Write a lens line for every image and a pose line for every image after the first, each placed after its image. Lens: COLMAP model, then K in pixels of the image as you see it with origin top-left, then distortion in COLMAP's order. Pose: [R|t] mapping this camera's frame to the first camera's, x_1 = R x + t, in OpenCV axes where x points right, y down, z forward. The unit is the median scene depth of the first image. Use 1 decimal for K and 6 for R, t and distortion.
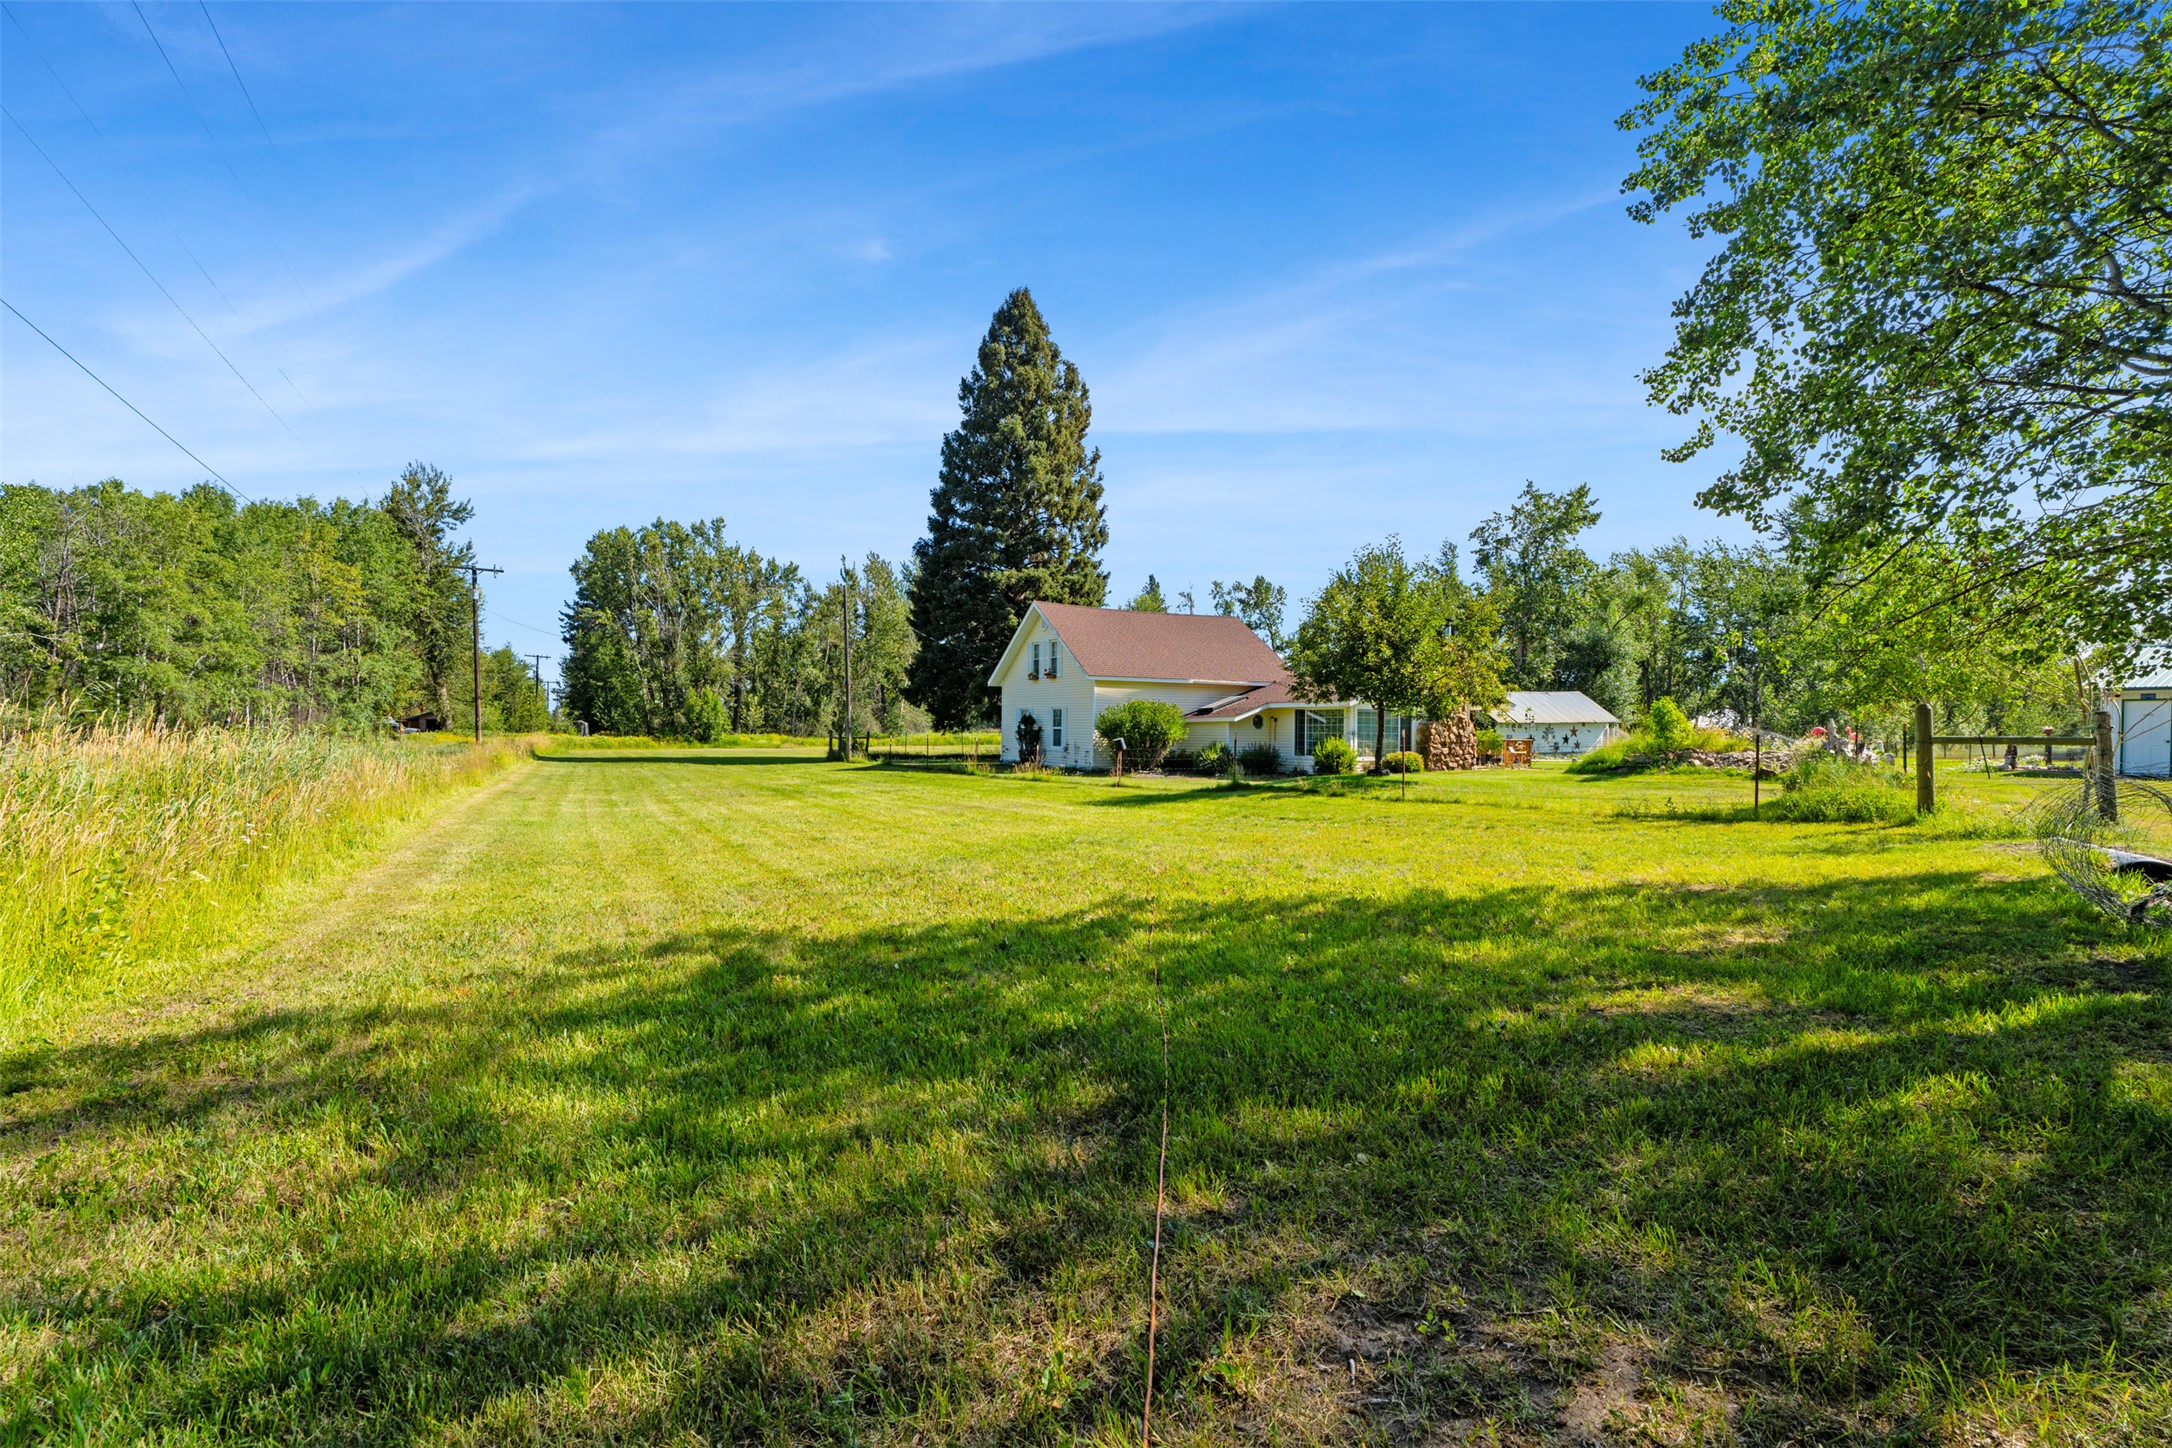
lens RADIAL K [[979.1, 0, 1085.6], [0, 979.1, 734.4], [0, 0, 1]] dist [-0.002743, -0.000107]
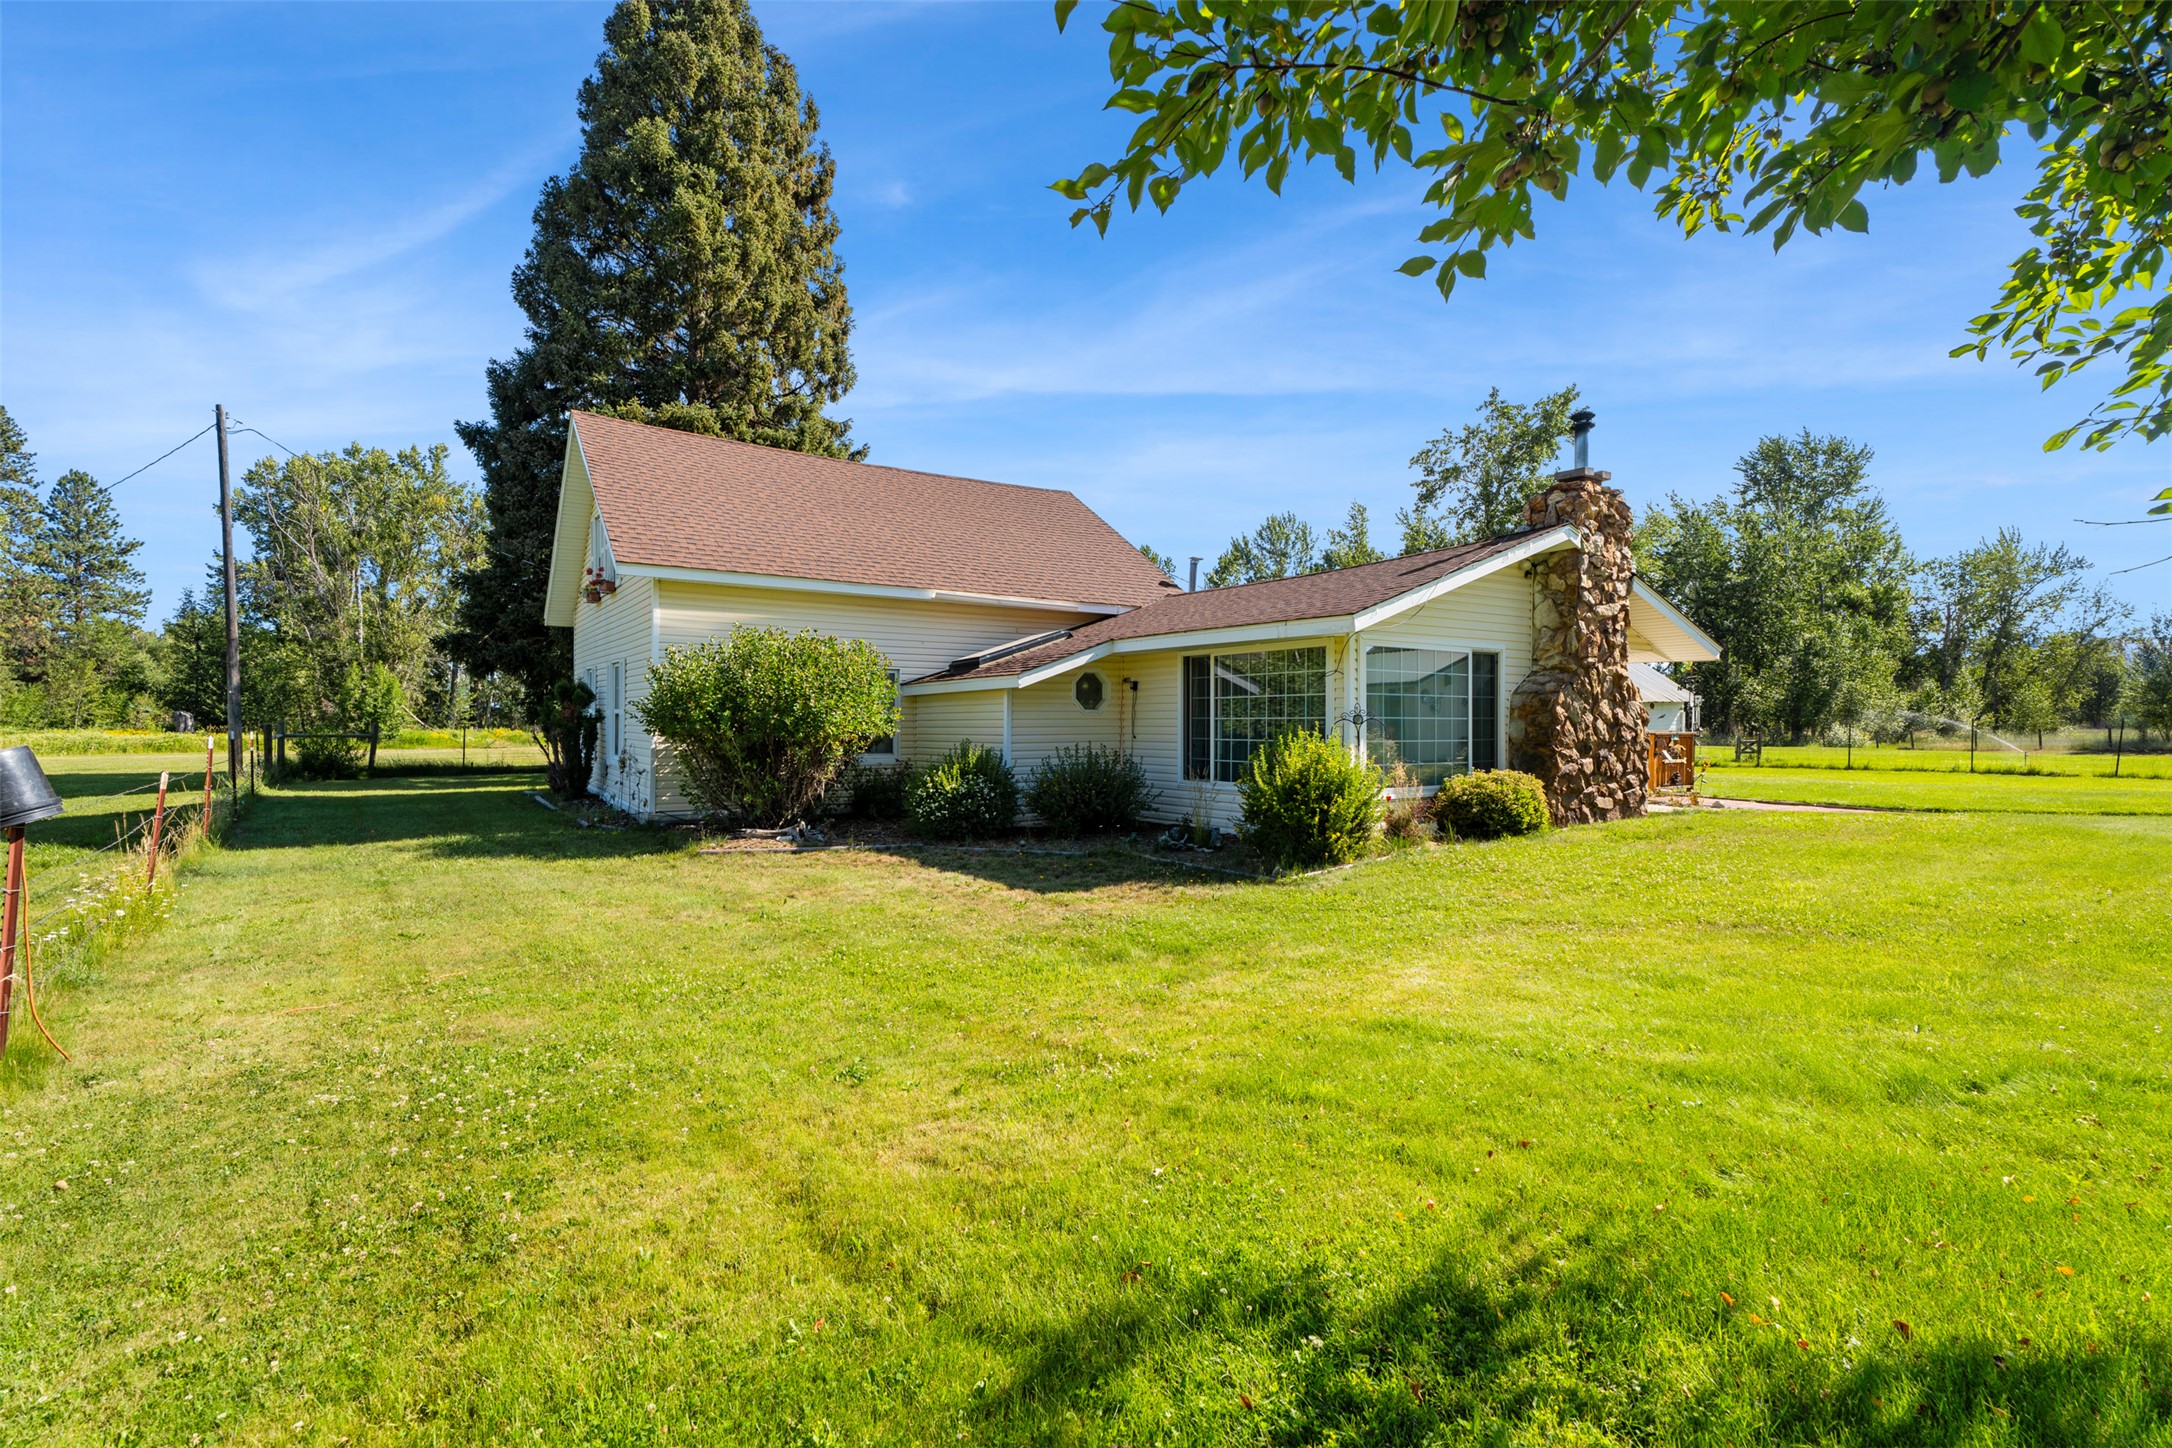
lens RADIAL K [[979.1, 0, 1094.5], [0, 979.1, 721.6], [0, 0, 1]] dist [-0.002743, -0.000107]
pose [[0.992867, -0.002919, 0.119189, 0.098516], [0.003714, 0.999972, -0.006444, 0.001231], [-0.119167, 0.006841, 0.992851, 0.460605]]
